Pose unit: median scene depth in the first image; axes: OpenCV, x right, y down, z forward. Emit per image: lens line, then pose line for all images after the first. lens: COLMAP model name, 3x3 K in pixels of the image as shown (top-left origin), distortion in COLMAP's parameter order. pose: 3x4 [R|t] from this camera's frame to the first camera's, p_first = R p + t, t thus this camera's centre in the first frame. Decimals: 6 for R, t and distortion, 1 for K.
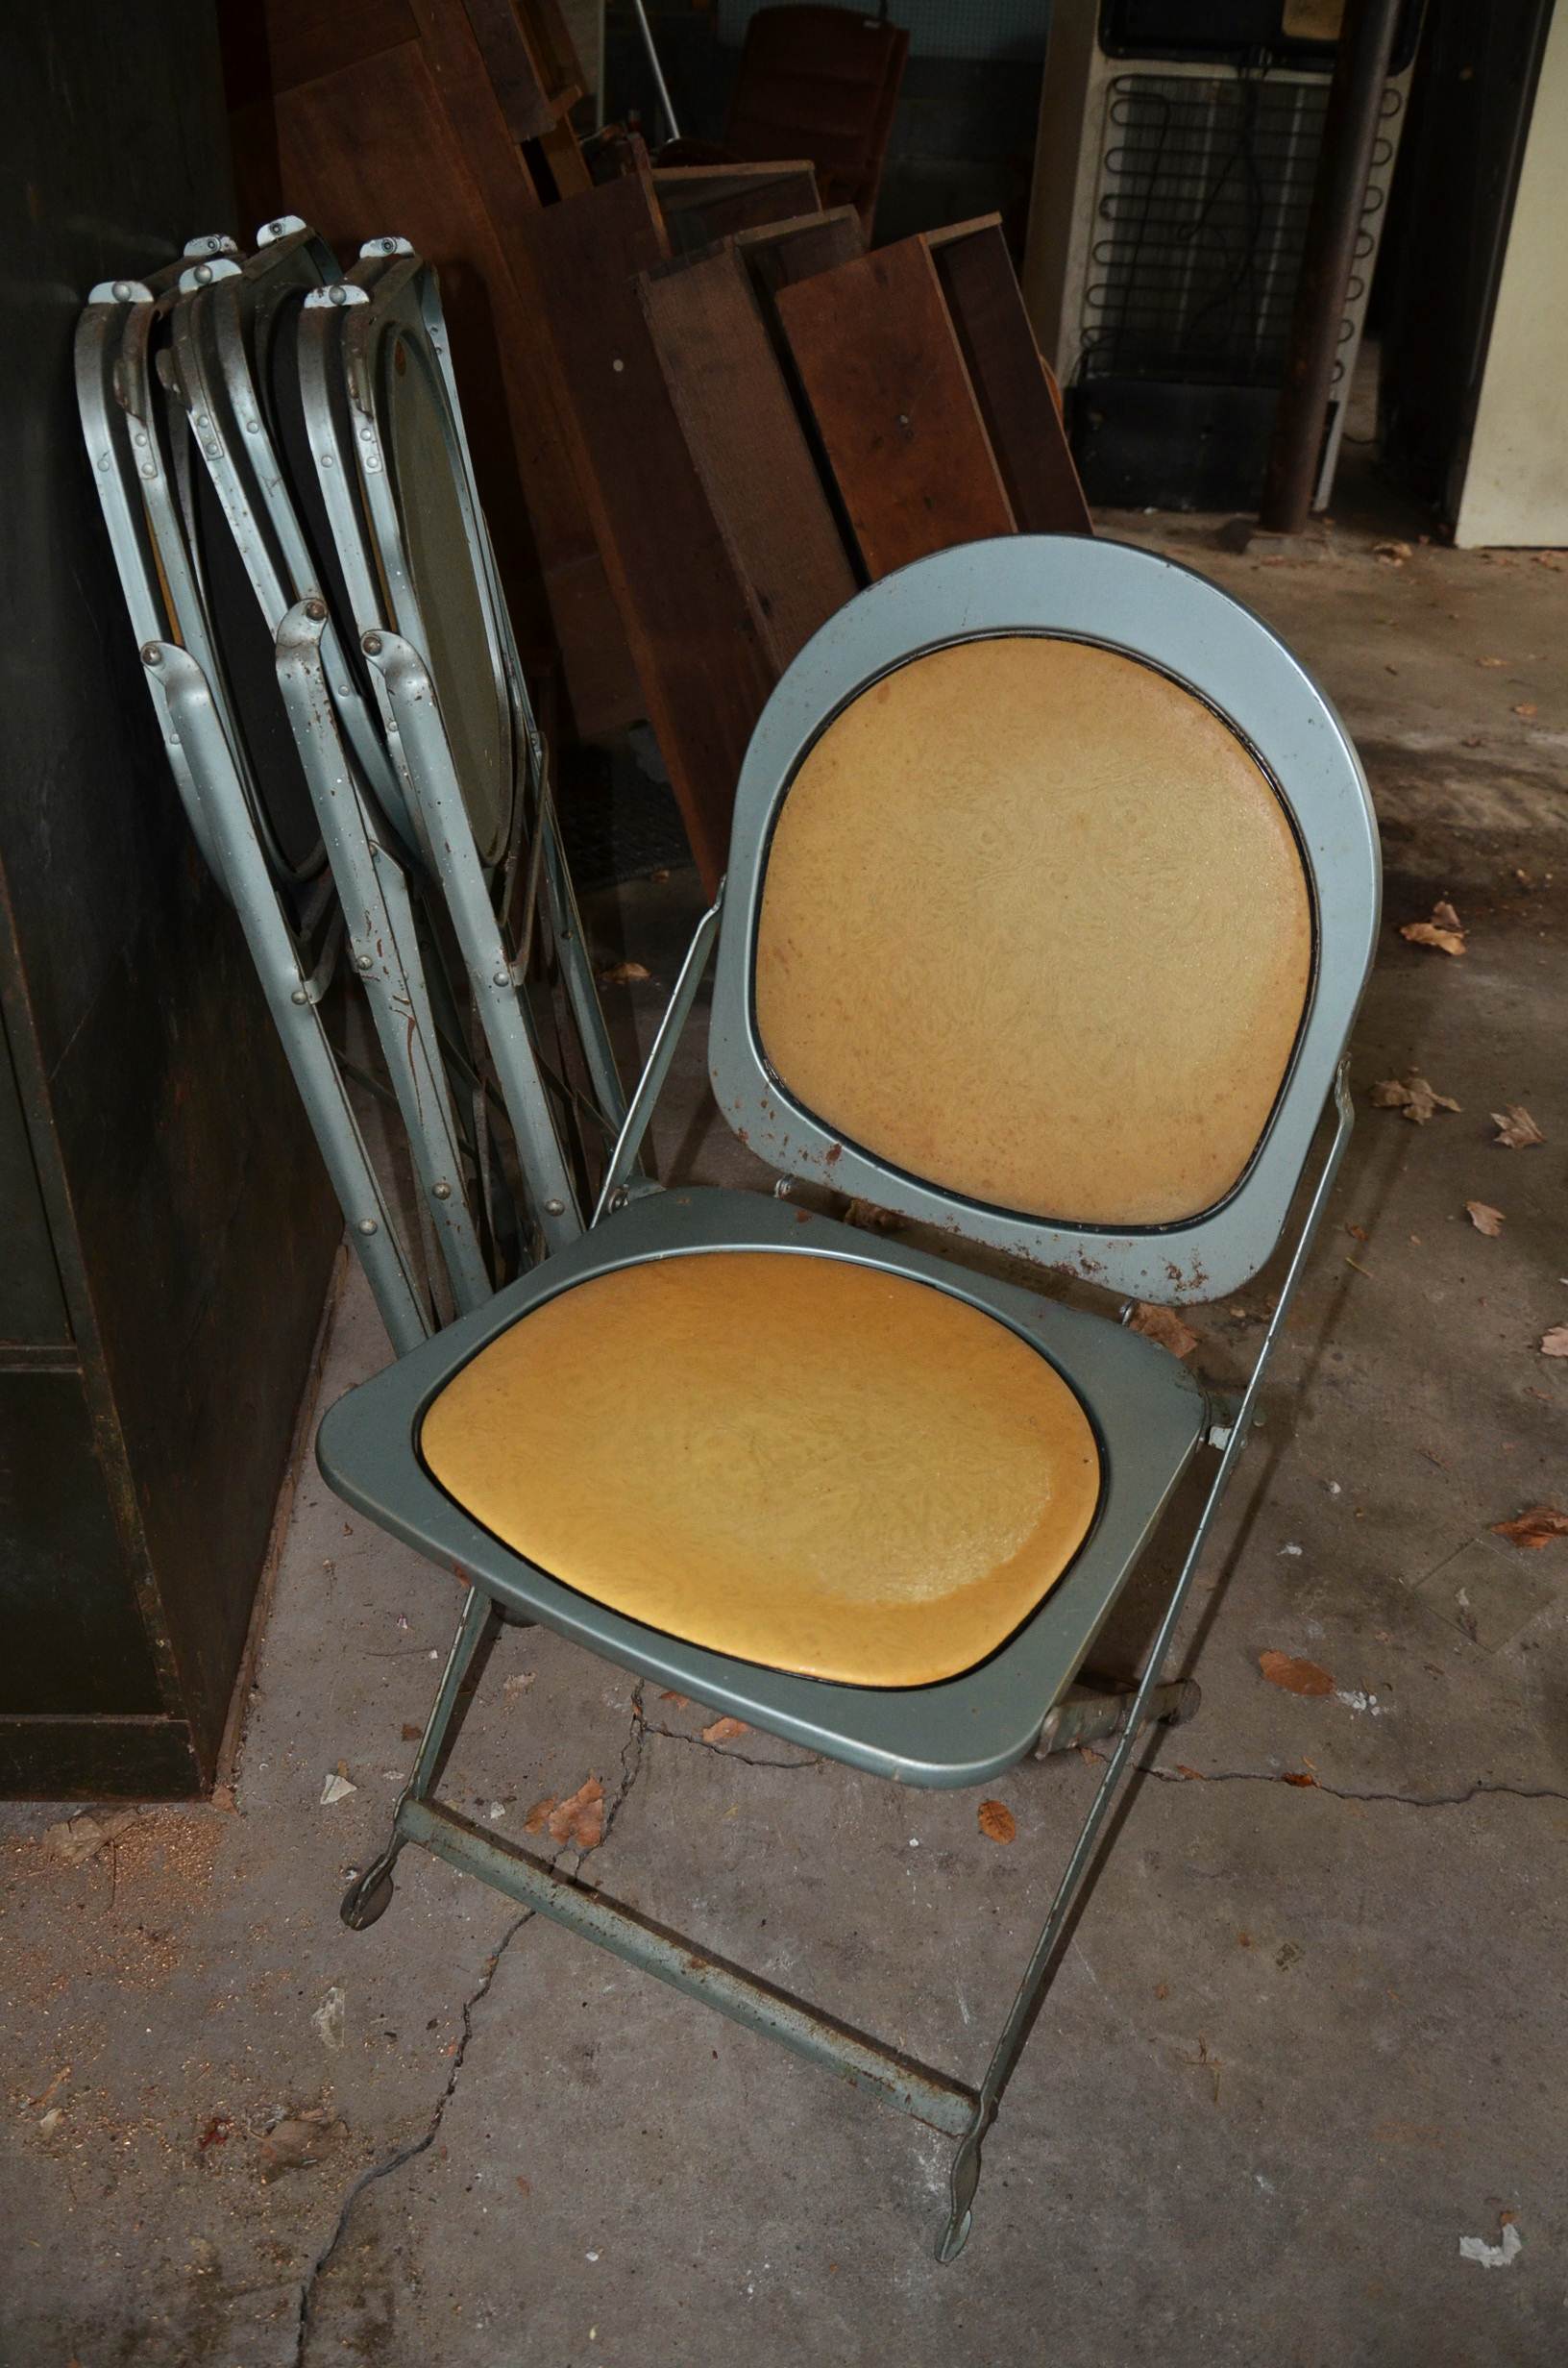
lens RADIAL K [[1836.3, 0, 784.0], [0, 1836.3, 1184.0], [0, 0, 1]] dist [-0.180046, 0.144654]
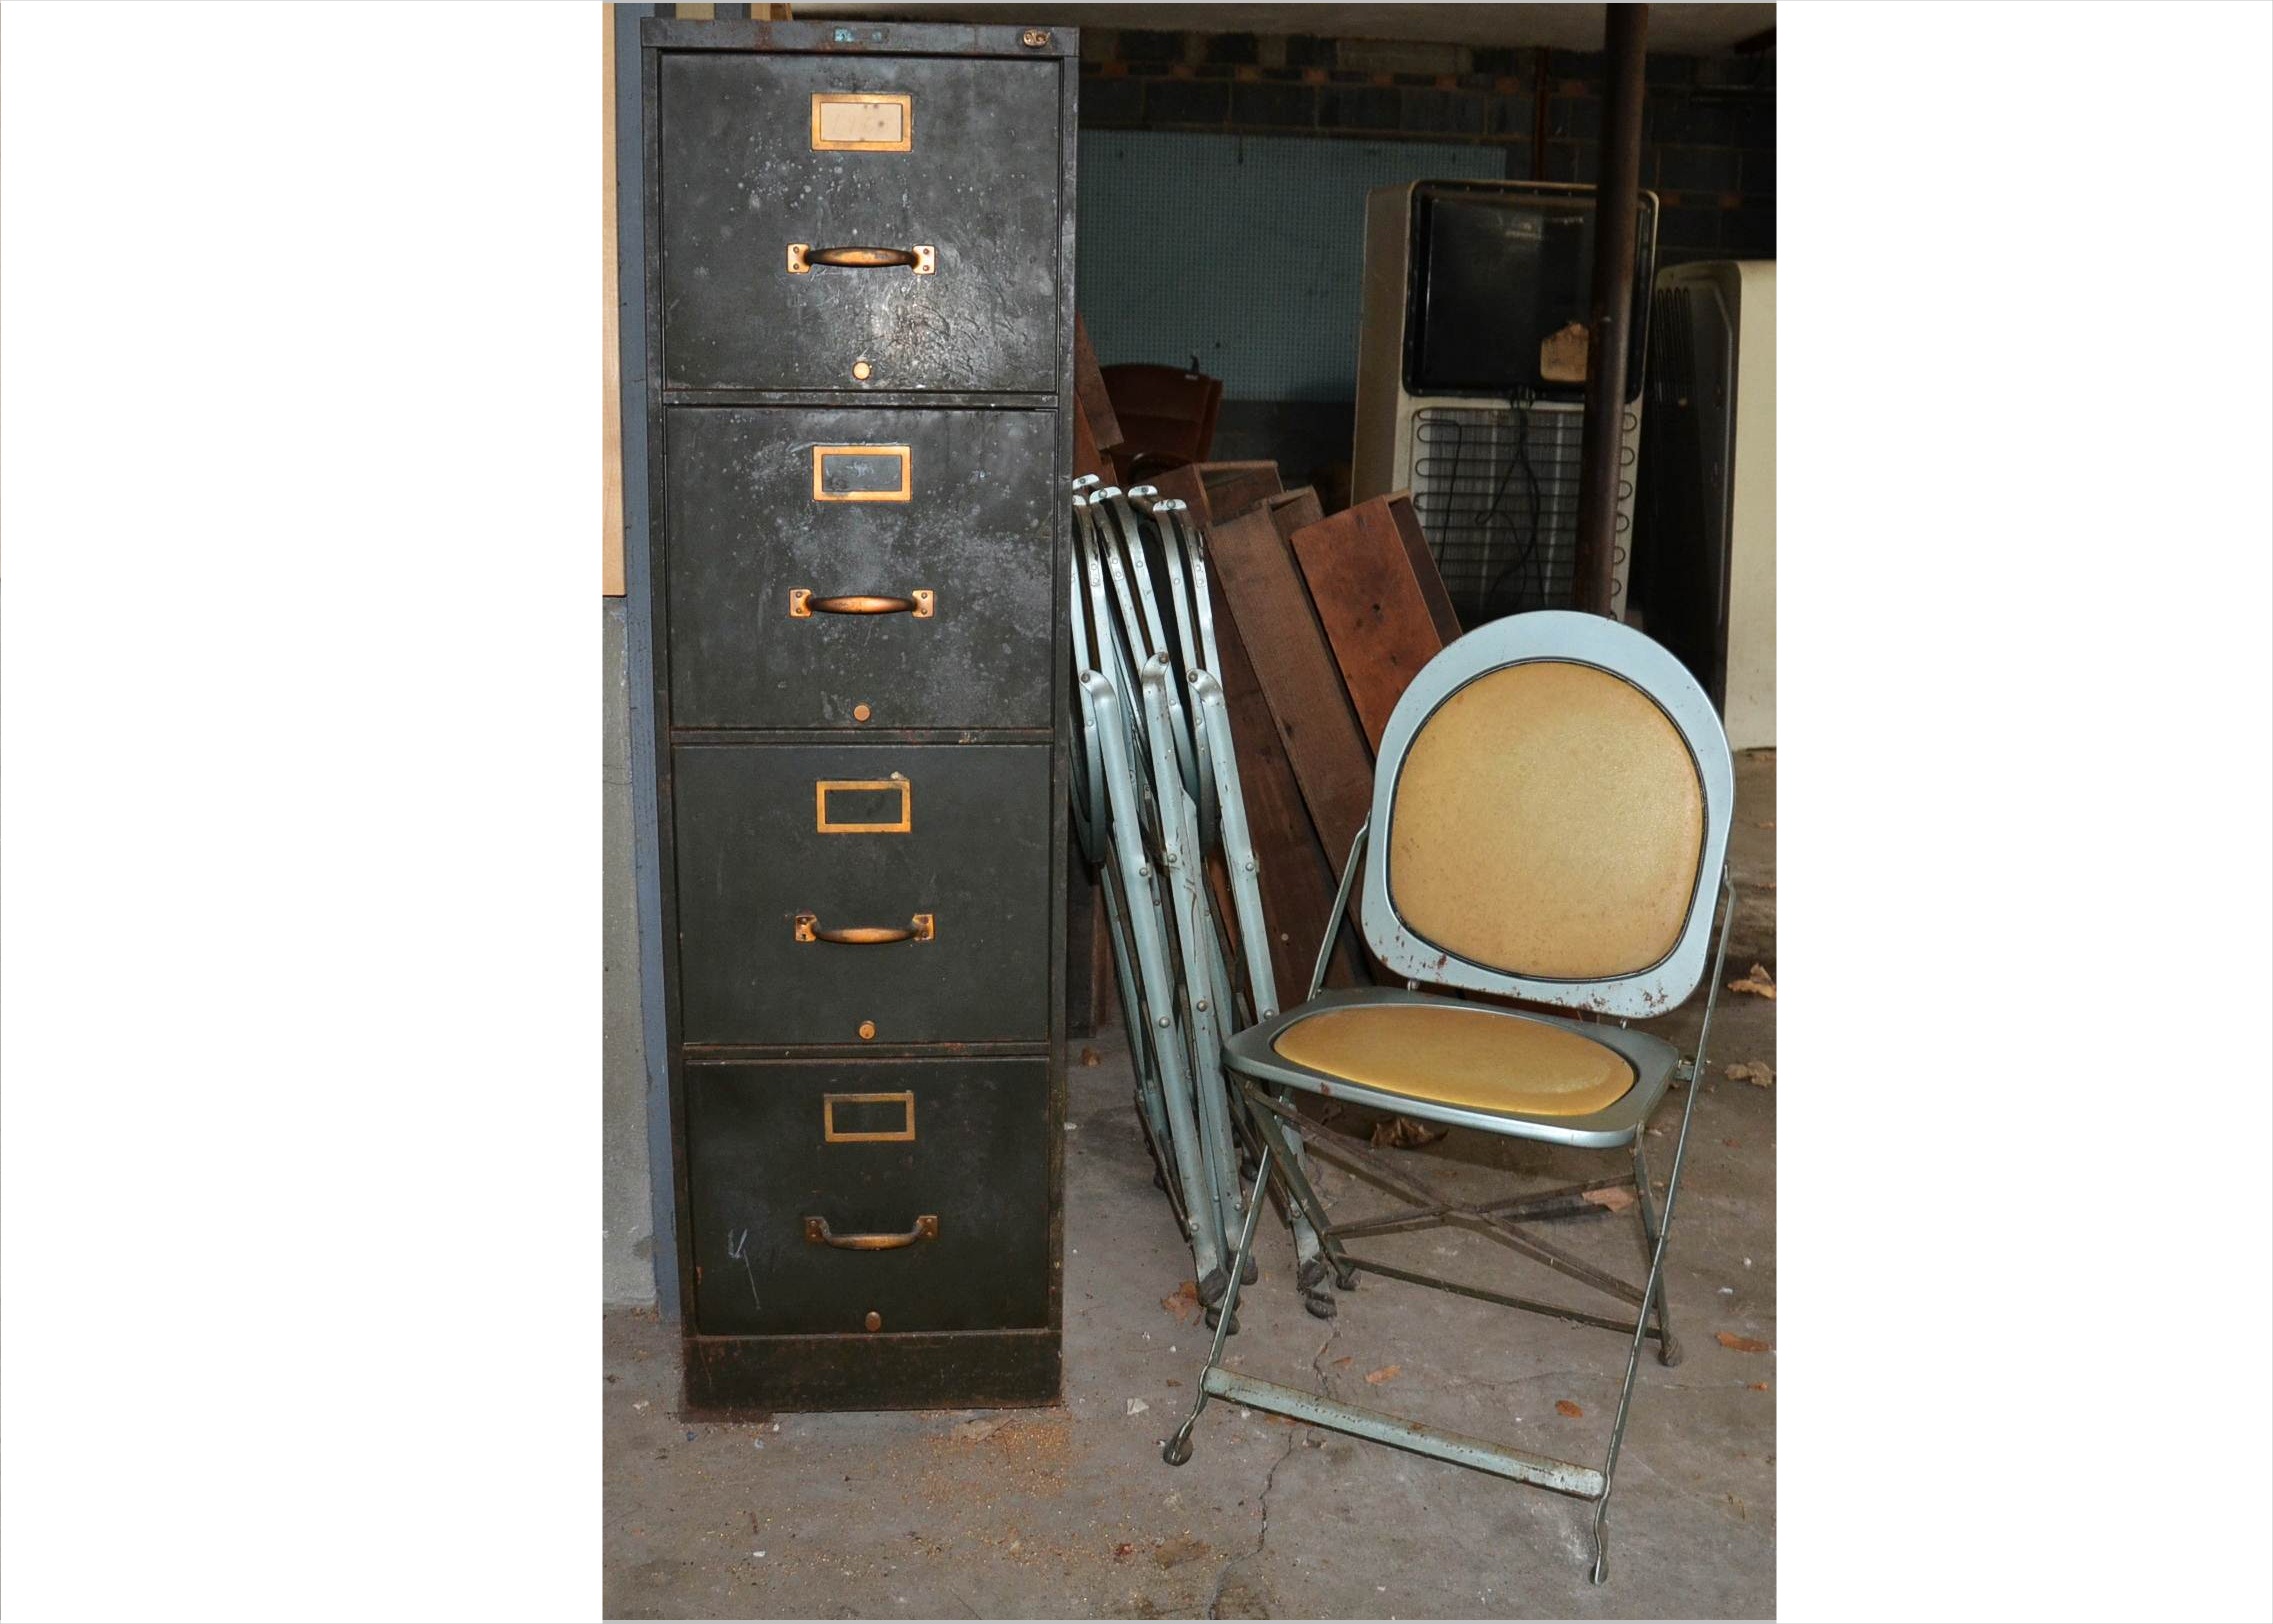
lens RADIAL K [[1932.2, 0, 1102.9], [0, 1932.2, 813.2], [0, 0, 1]] dist [-0.133265, 0.015428]
pose [[0.998958, -0.029193, 0.035075, -0.236091], [0.039775, 0.933780, -0.355631, 0.325814], [-0.022370, 0.356656, 0.933968, -0.497716]]
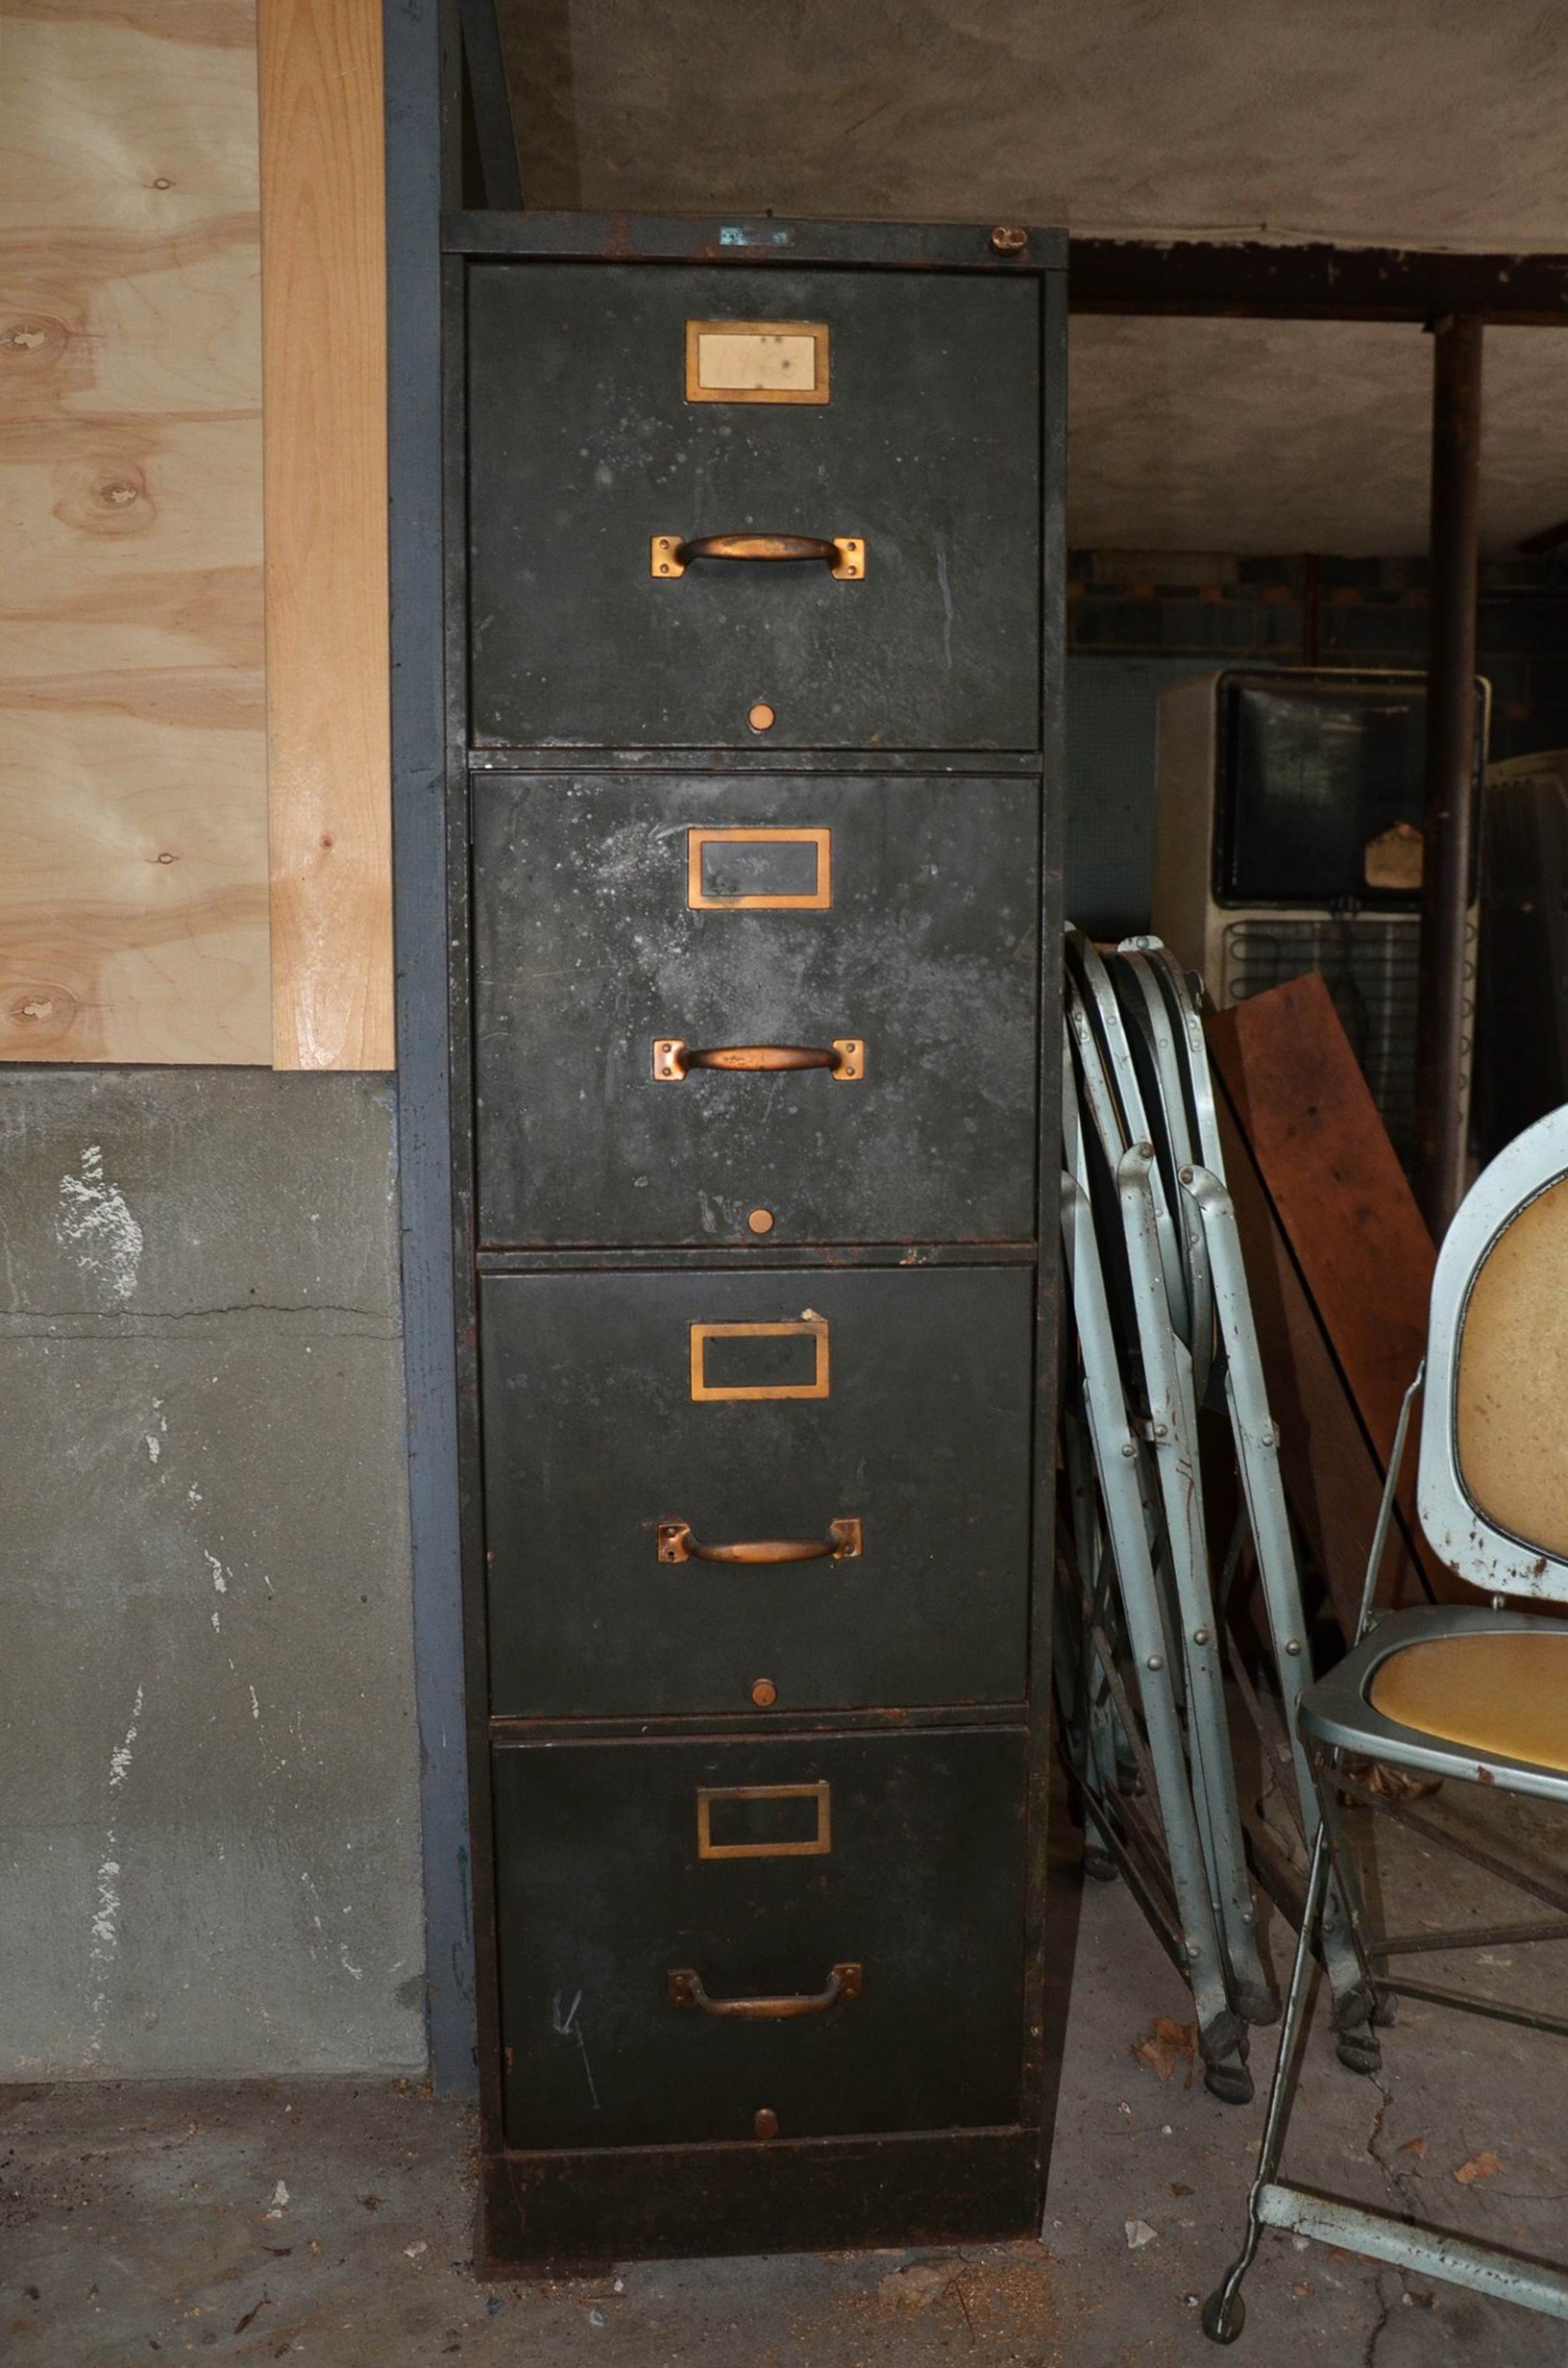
lens RADIAL K [[1985.2, 0, 784.0], [0, 1985.2, 1184.0], [0, 0, 1]] dist [-0.143632, 0.157710]
pose [[0.998780, -0.041850, 0.026199, -0.338617], [0.049174, 0.890819, -0.451690, 0.214456], [-0.004435, 0.452428, 0.891790, -0.191650]]
